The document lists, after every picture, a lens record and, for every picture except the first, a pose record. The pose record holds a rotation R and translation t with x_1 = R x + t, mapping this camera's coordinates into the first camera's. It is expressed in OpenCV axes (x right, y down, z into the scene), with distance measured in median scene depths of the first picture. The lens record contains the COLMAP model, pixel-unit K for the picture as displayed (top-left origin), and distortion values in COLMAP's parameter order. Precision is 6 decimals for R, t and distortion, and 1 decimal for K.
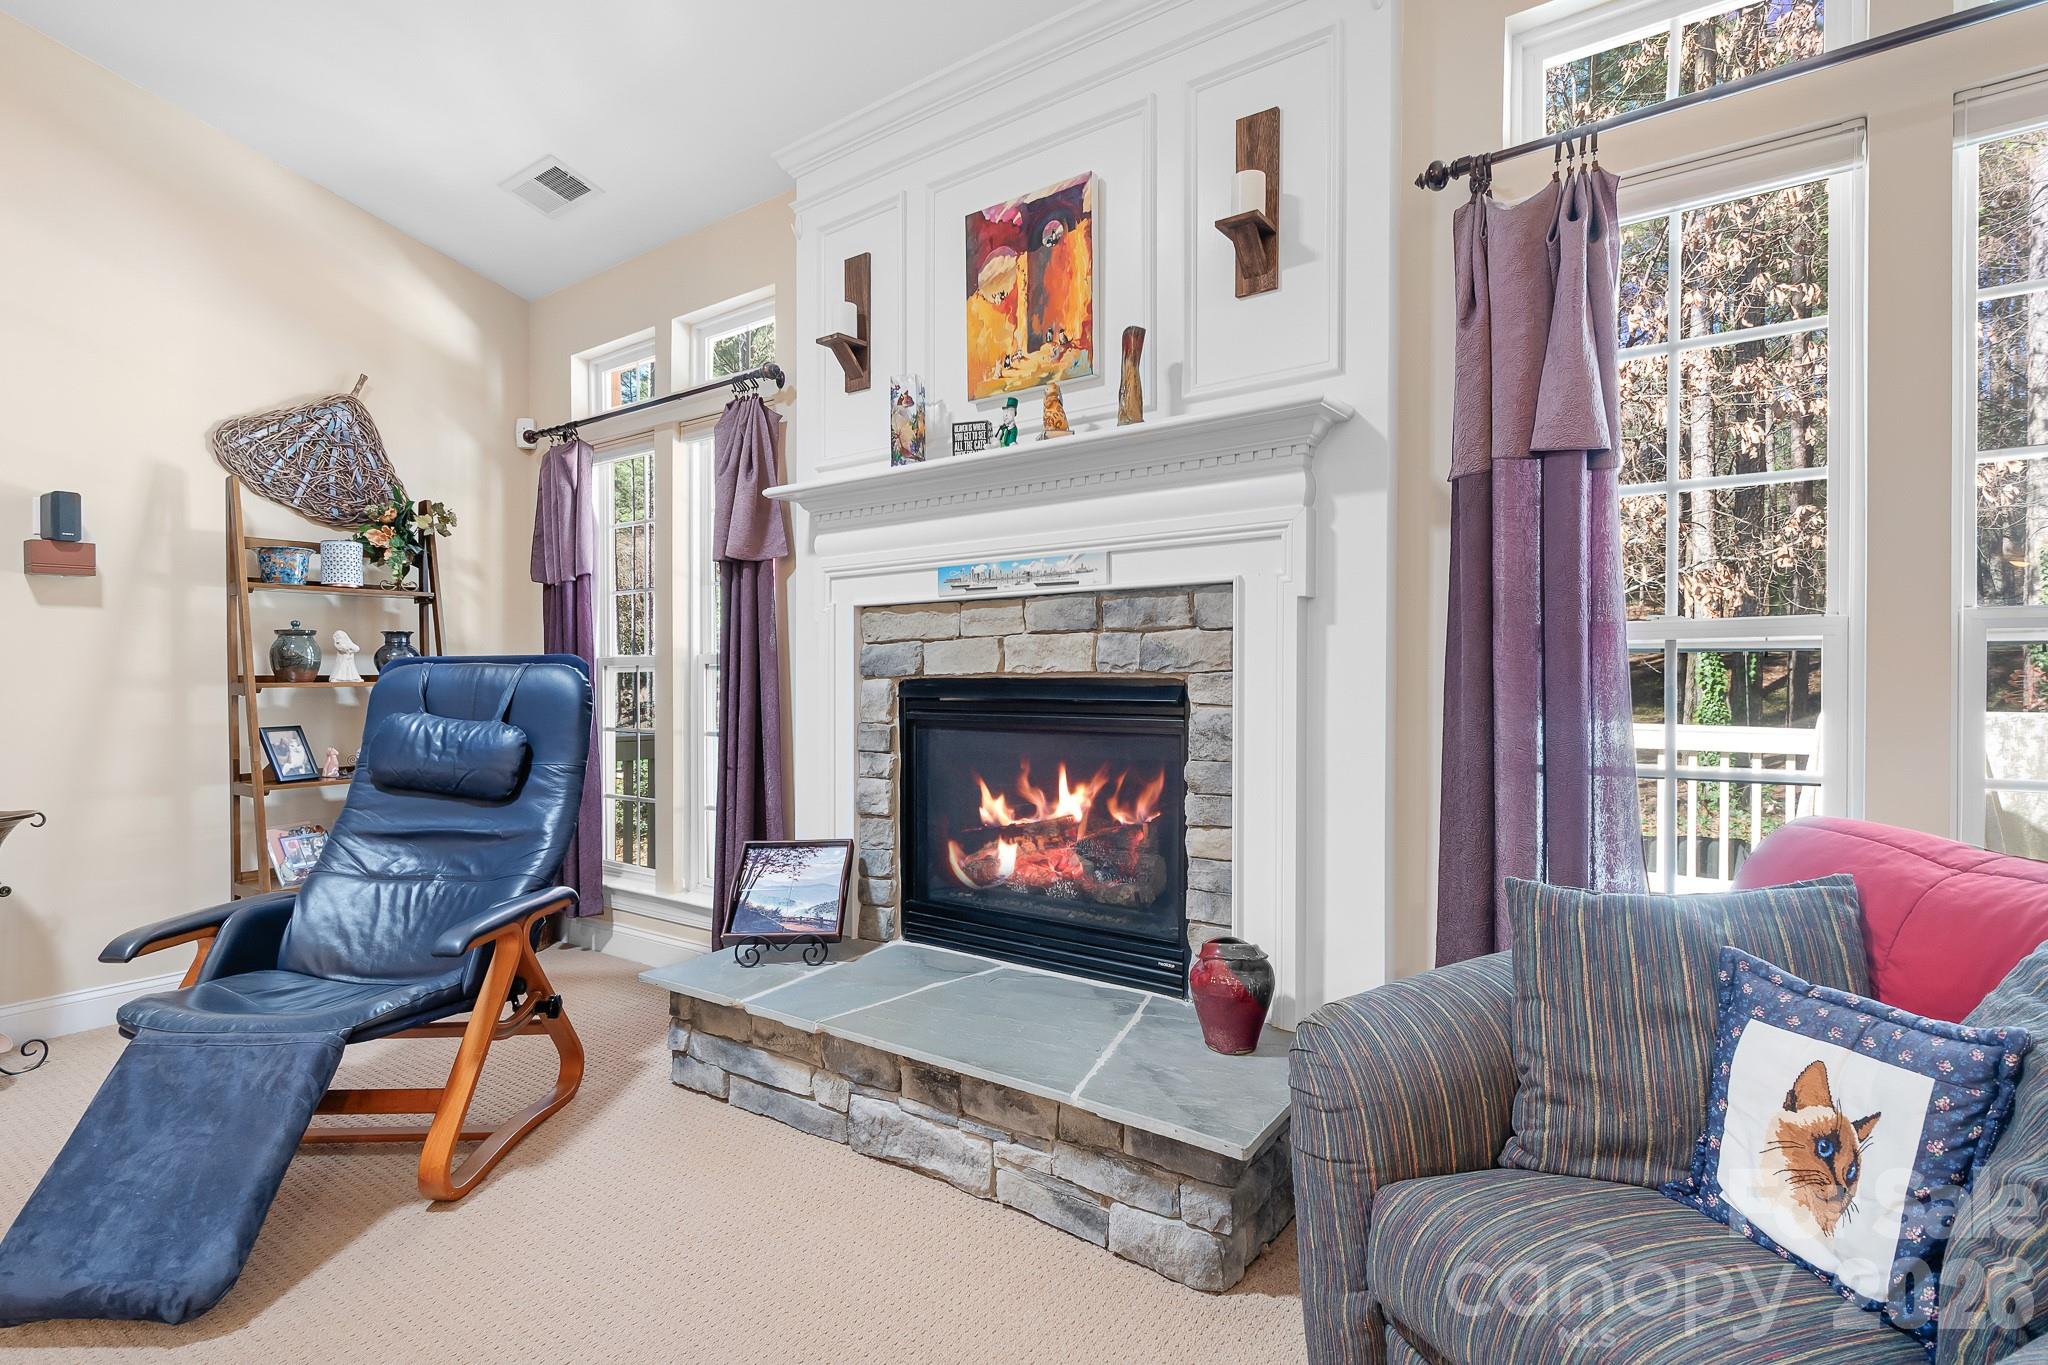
lens RADIAL K [[1008.9, 0, 1026.3], [0, 1008.9, 687.2], [0, 0, 1]] dist [0.015191, -0.000088]
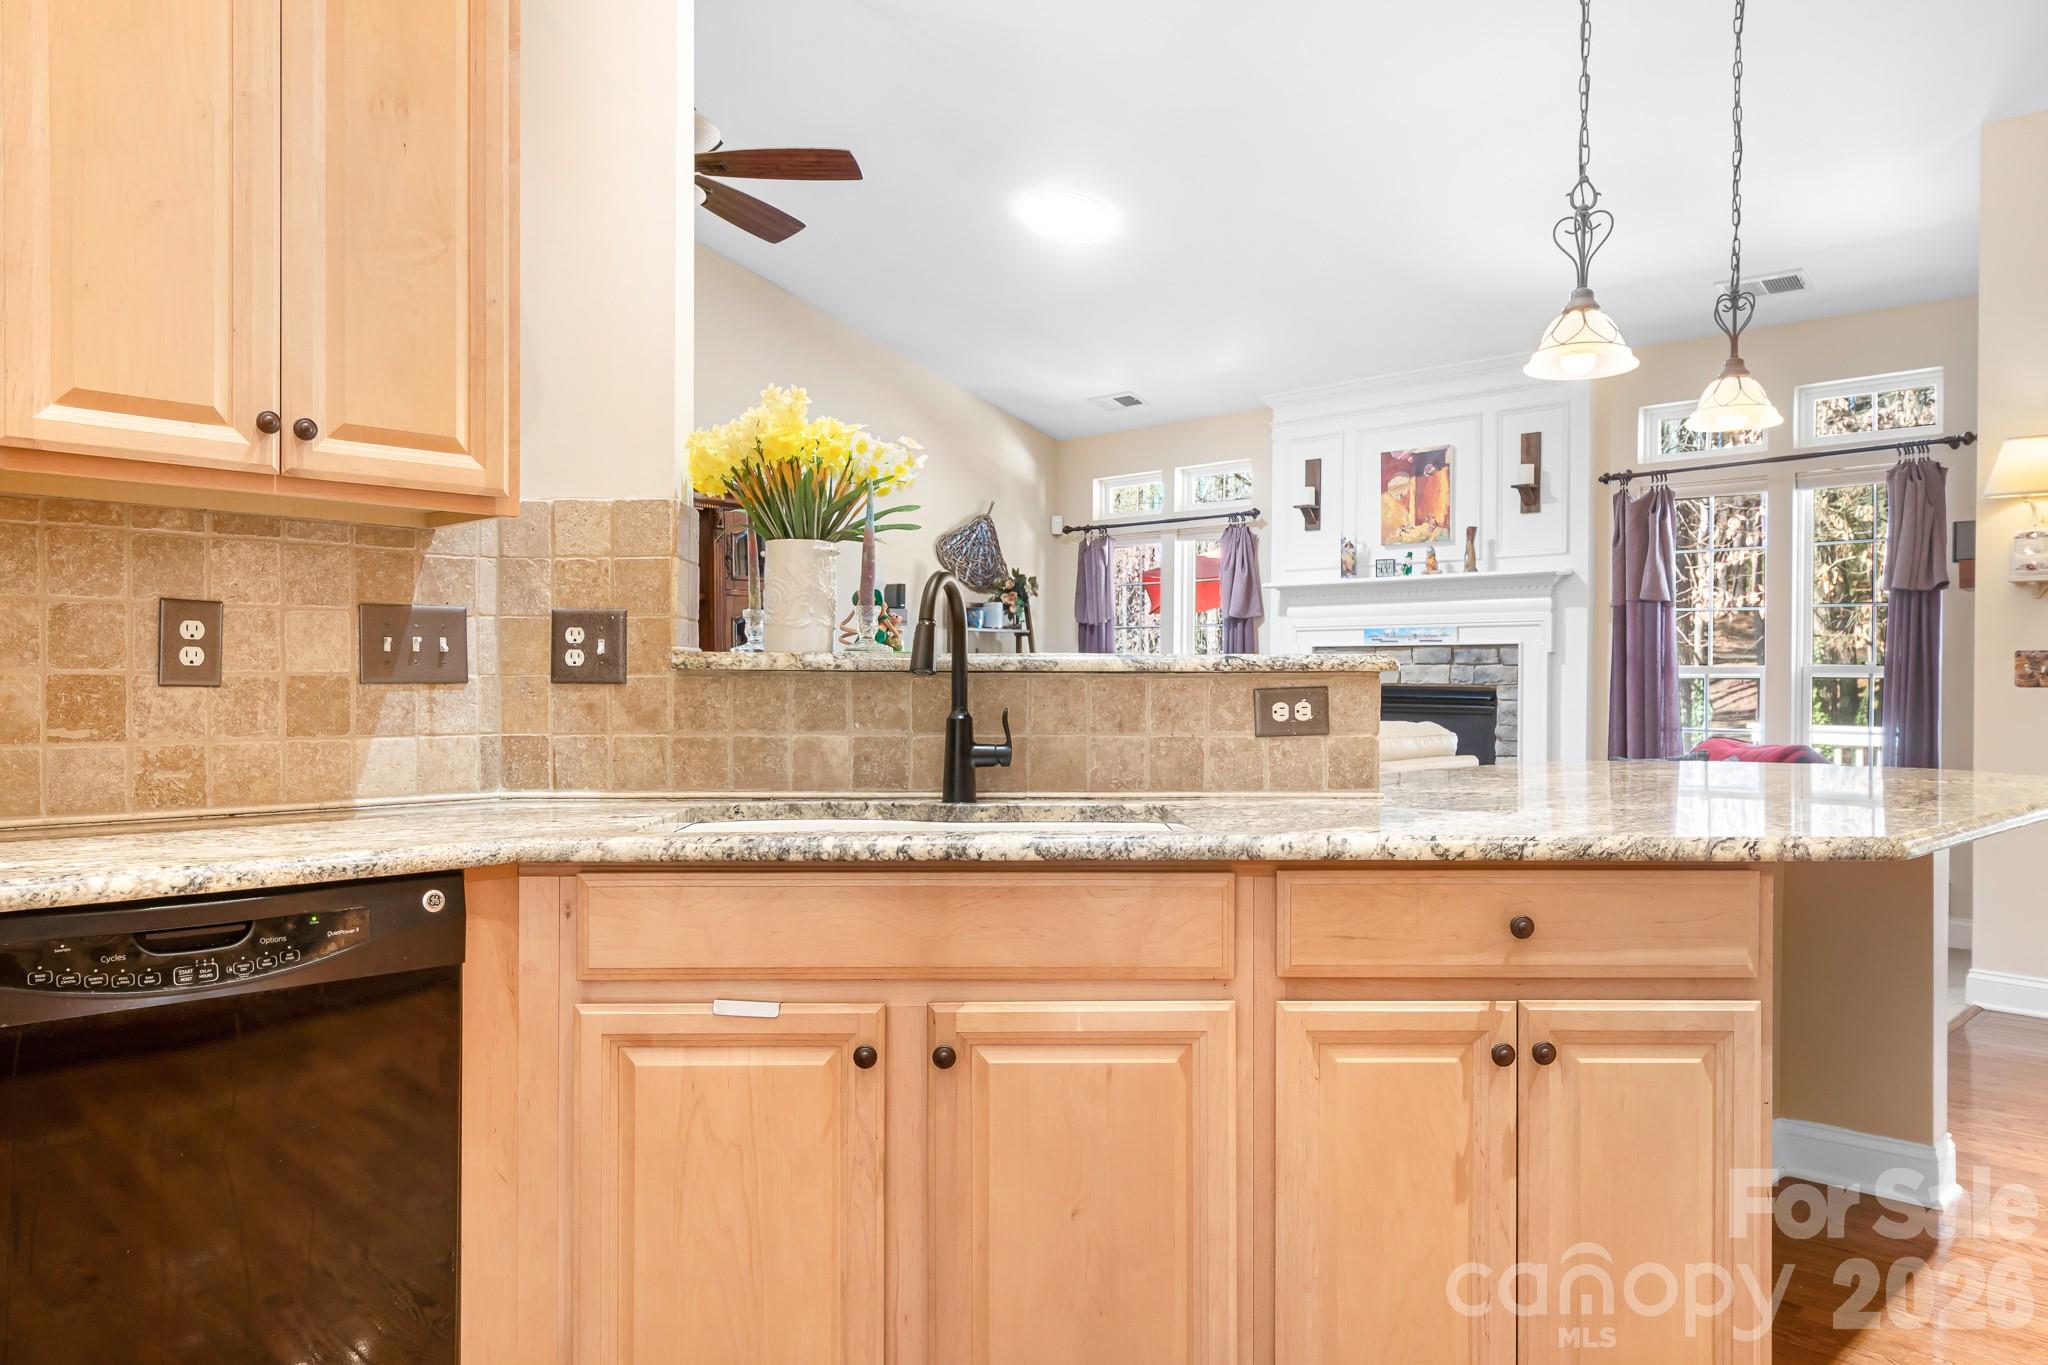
lens RADIAL K [[1424.0, 0, 1029.0], [0, 1424.0, 672.6], [0, 0, 1]] dist [0.006665, -0.003391]
pose [[0.989089, 0.008341, -0.147086, -0.331645], [-0.009469, 0.999931, -0.006969, -0.008619], [0.147018, 0.008286, 0.989099, -1.881610]]
